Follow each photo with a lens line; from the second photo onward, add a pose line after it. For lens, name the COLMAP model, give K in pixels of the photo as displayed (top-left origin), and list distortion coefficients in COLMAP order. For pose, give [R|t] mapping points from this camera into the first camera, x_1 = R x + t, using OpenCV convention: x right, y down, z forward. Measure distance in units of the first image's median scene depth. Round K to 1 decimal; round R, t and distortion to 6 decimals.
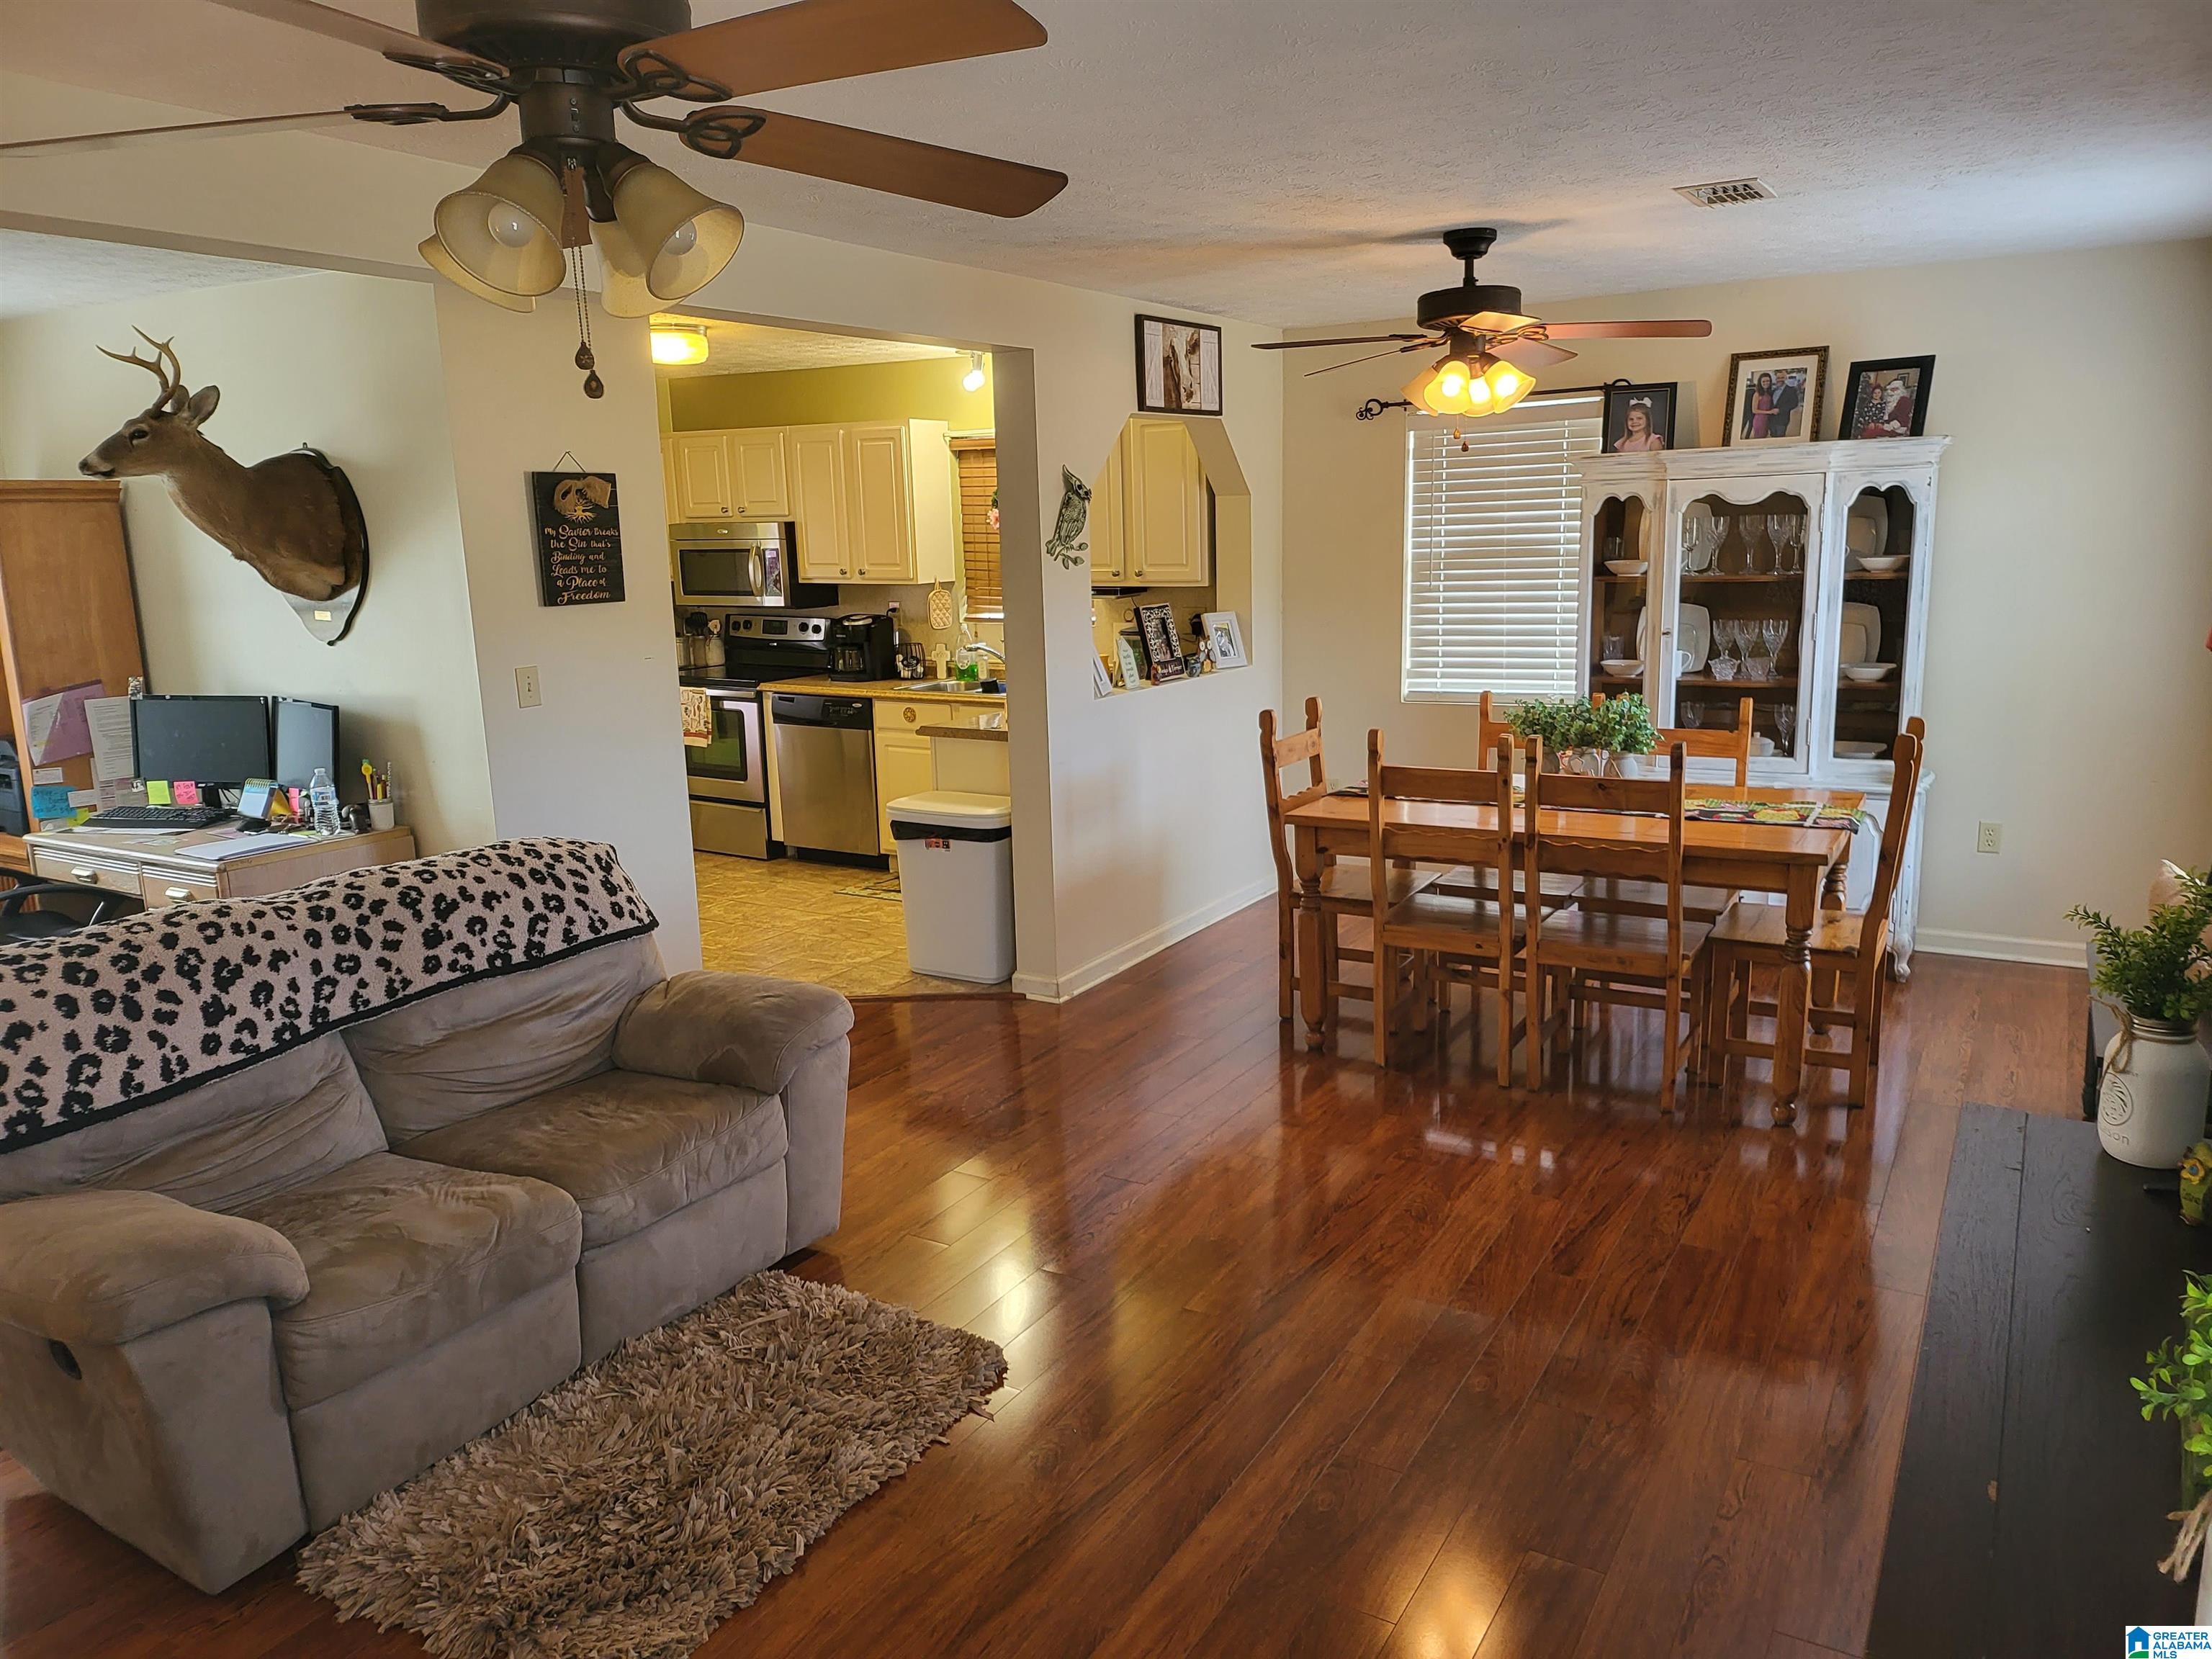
lens RADIAL K [[1545.1, 0, 1129.1], [0, 1545.1, 835.1], [0, 0, 1]] dist [0.070329, -0.085457]
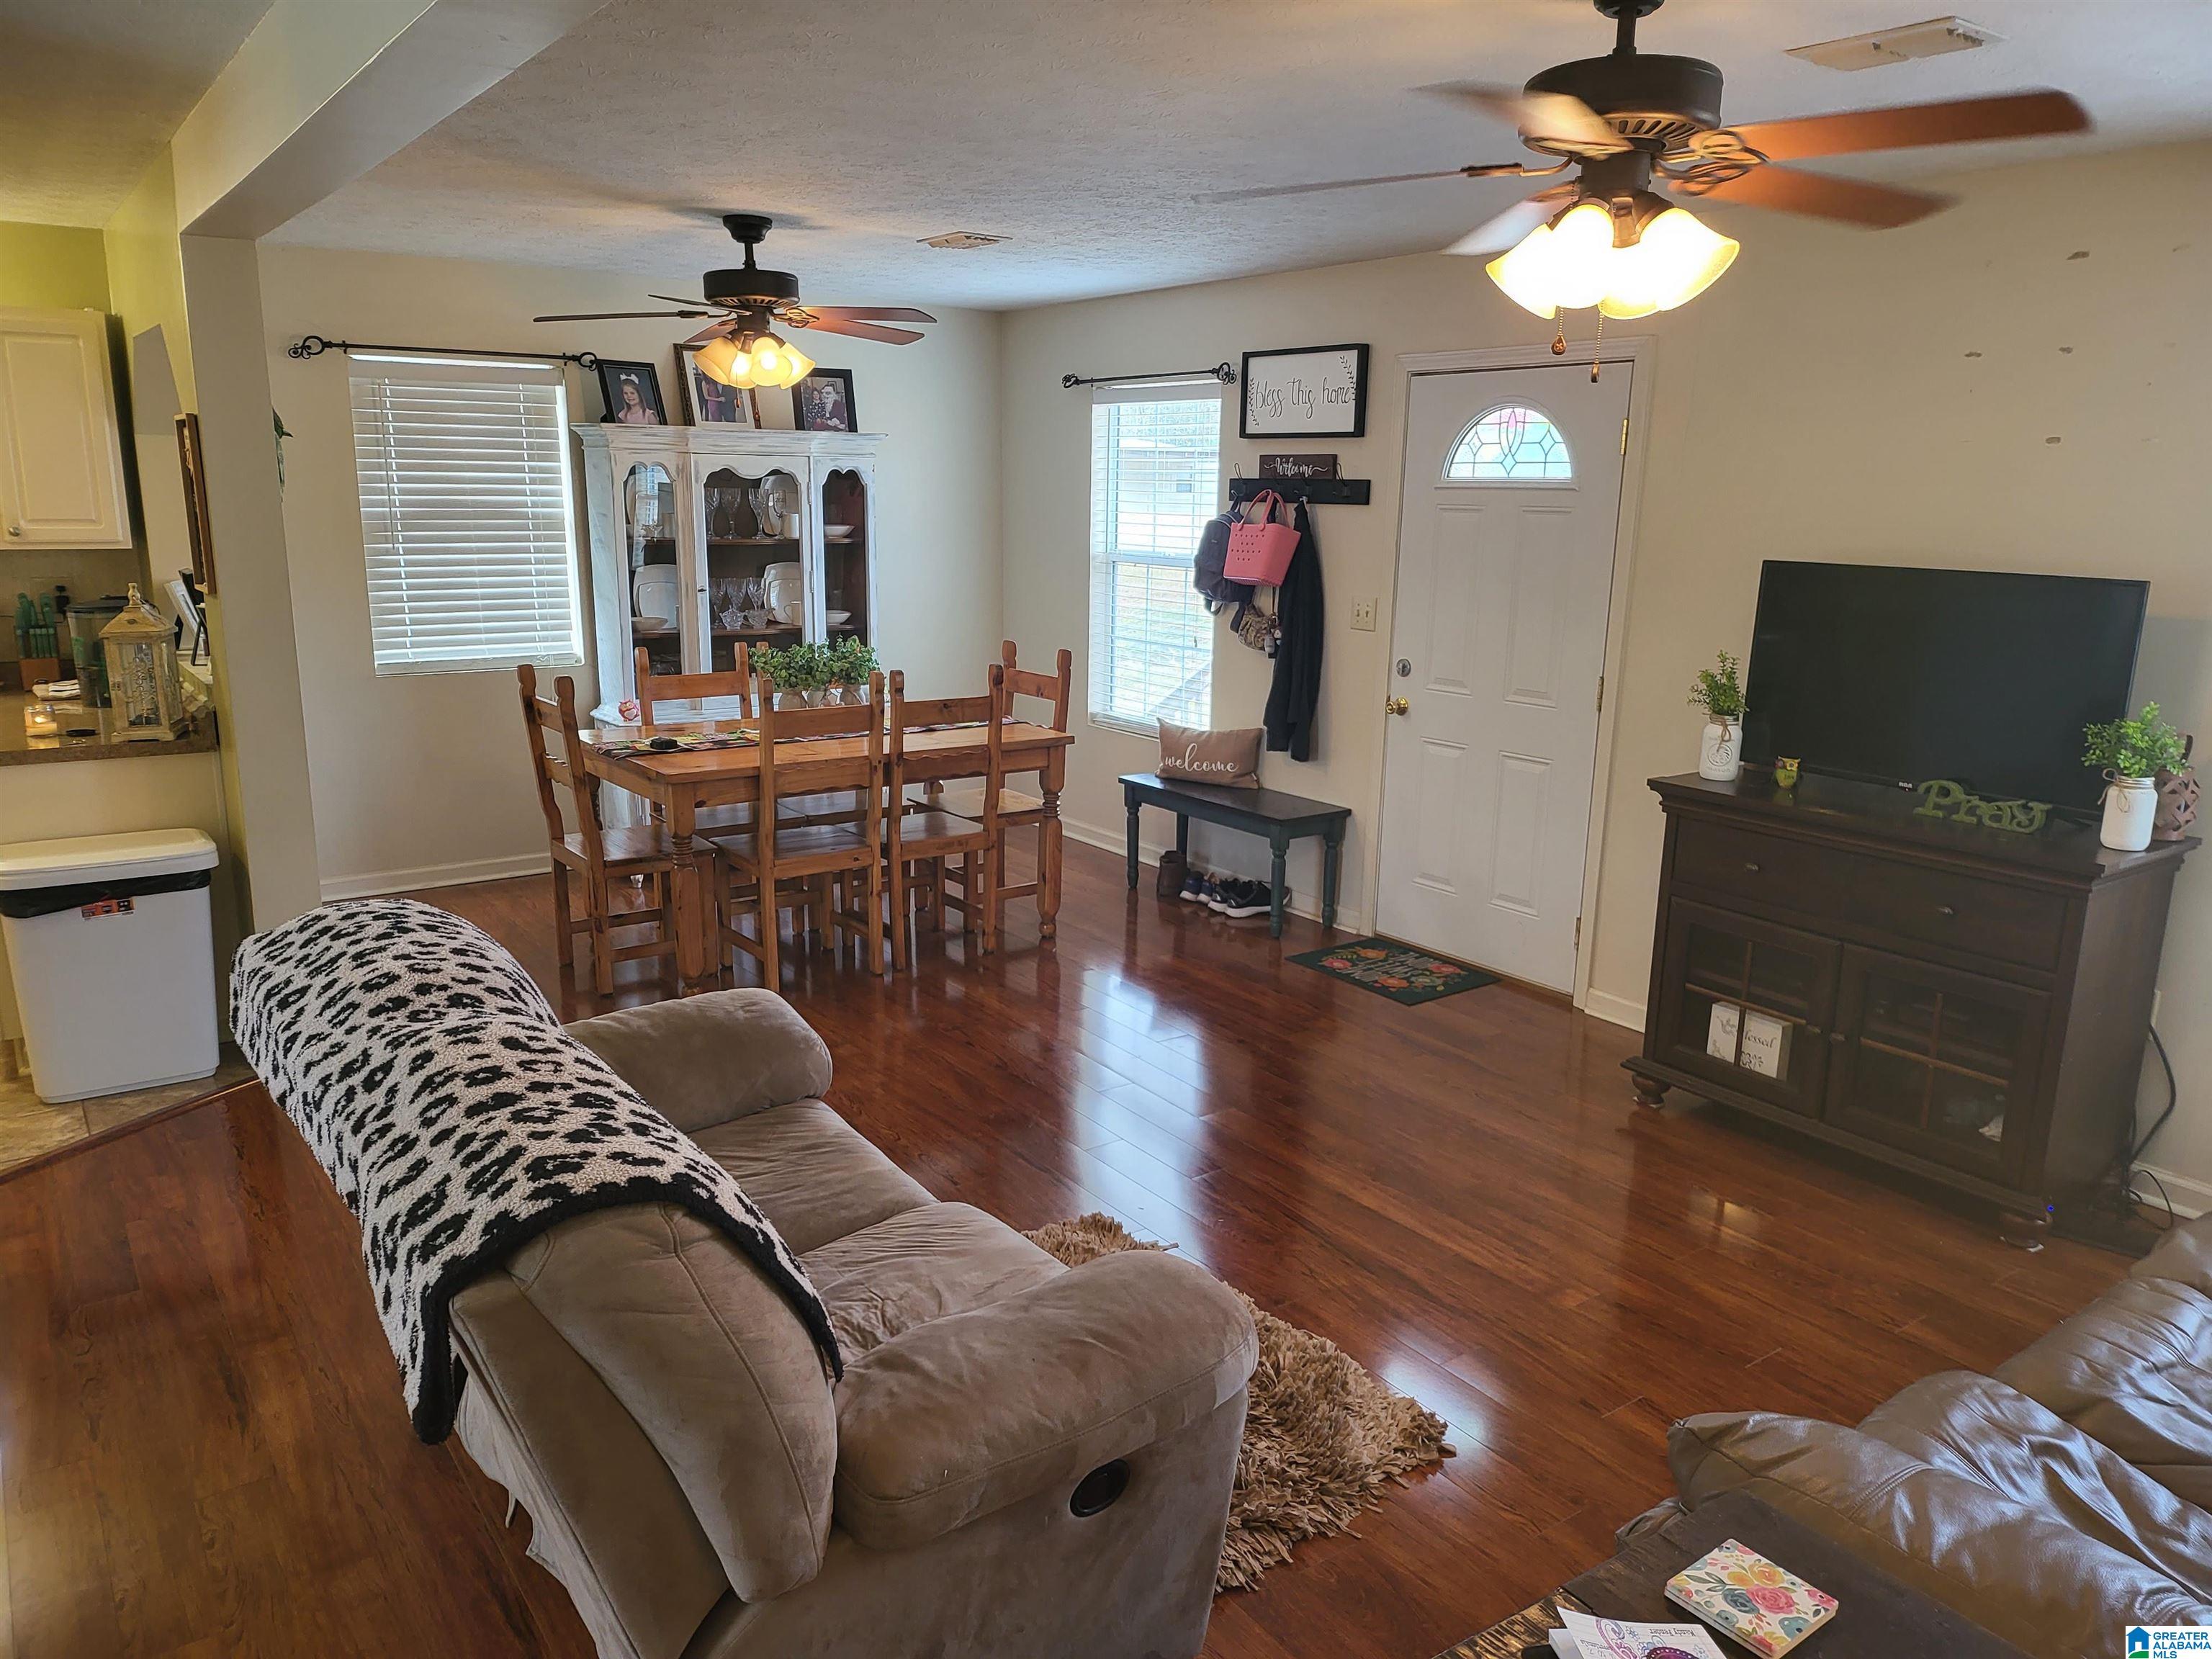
lens RADIAL K [[1544.1, 0, 1109.8], [0, 1544.1, 851.7], [0, 0, 1]] dist [0.075160, -0.093706]
pose [[0.400161, -0.177177, 0.899155, -0.848891], [0.155338, 0.980050, 0.123985, -0.054863], [-0.903184, 0.090059, 0.419701, 0.402212]]
